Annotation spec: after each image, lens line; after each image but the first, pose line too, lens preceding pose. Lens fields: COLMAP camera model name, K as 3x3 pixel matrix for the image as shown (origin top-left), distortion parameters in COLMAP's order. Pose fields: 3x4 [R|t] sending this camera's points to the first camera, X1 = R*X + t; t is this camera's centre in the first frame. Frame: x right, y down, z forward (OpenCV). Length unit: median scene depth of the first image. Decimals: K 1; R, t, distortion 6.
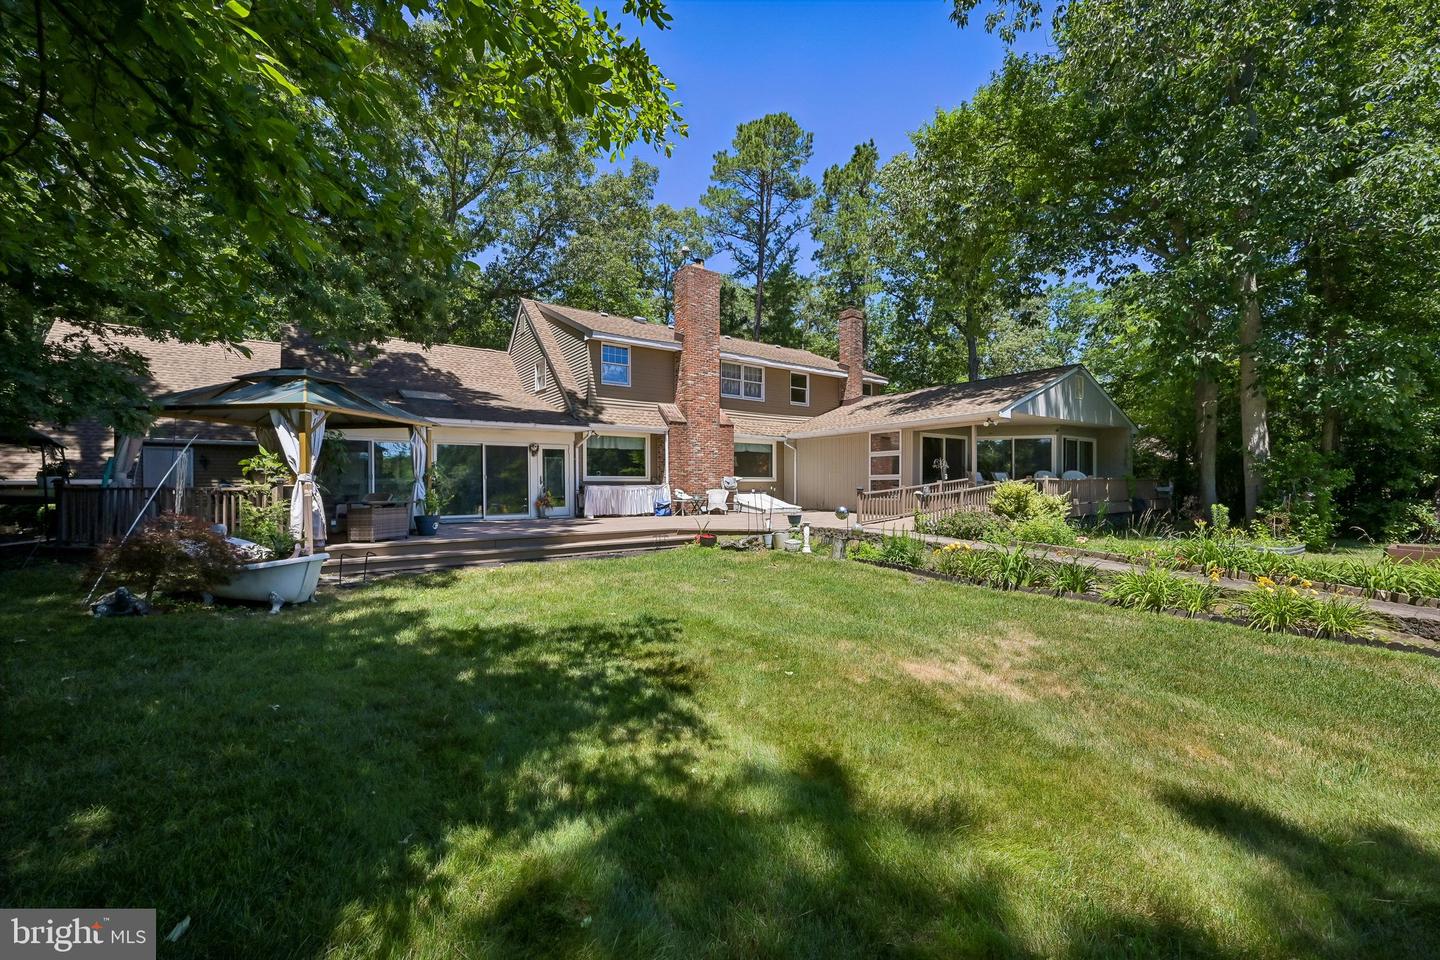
lens RADIAL K [[579.4, 0, 719.1], [0, 579.4, 479.4], [0, 0, 1]] dist [0.007576, 0.000393]
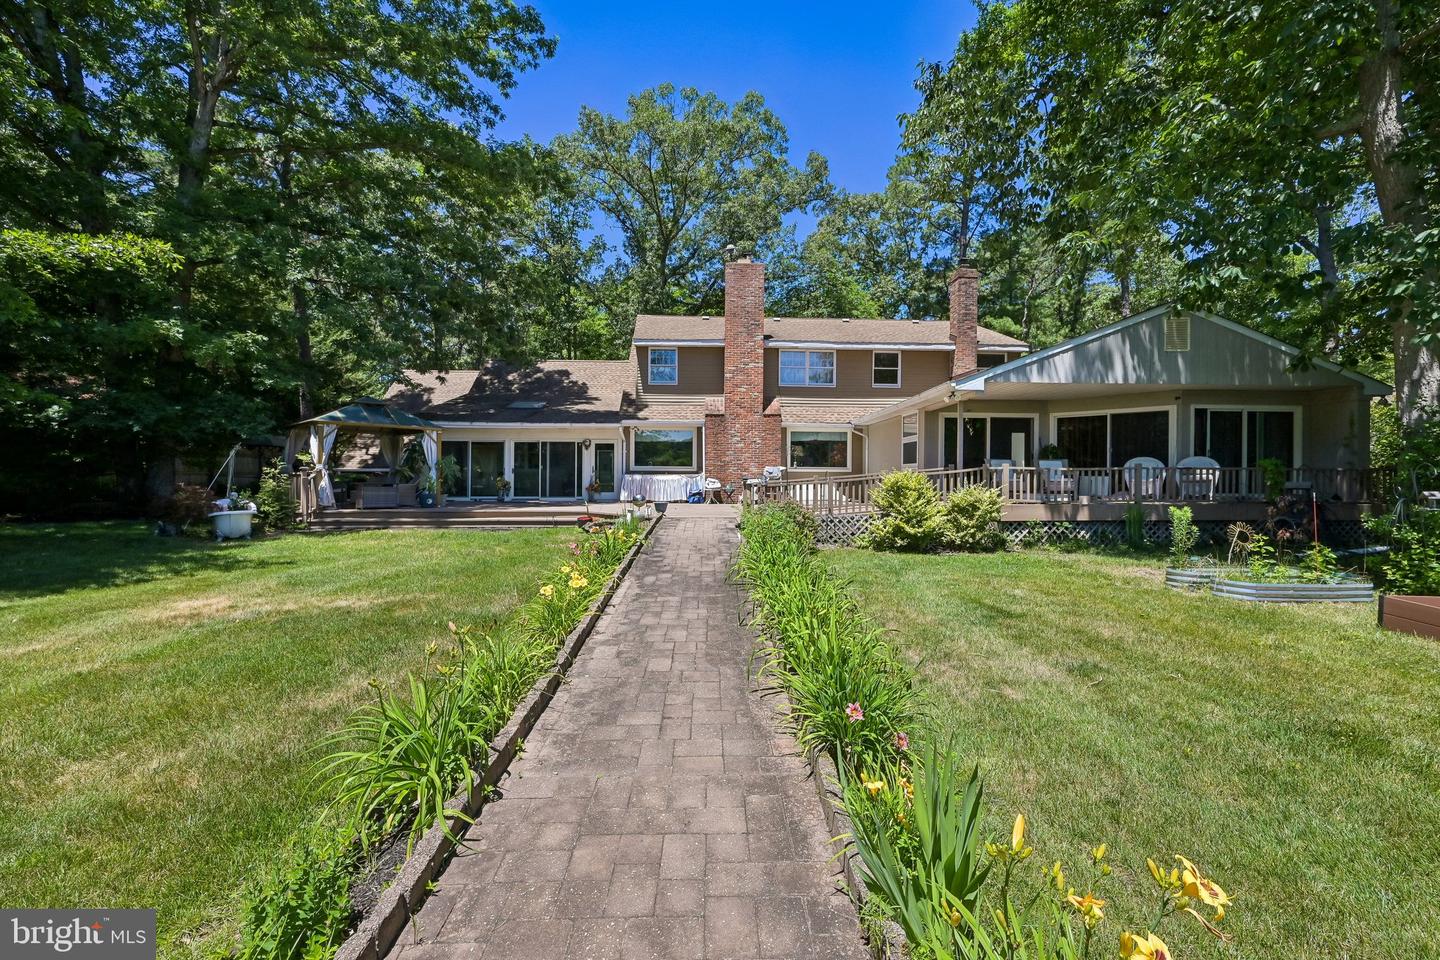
lens RADIAL K [[579.4, 0, 718.8], [0, 579.4, 479.3], [0, 0, 1]] dist [0.007576, 0.000393]
pose [[0.846078, 0.008890, -0.532986, 0.491442], [-0.000922, 0.999884, 0.015213, 0.001998], [0.533059, -0.012380, 0.845988, 0.120883]]
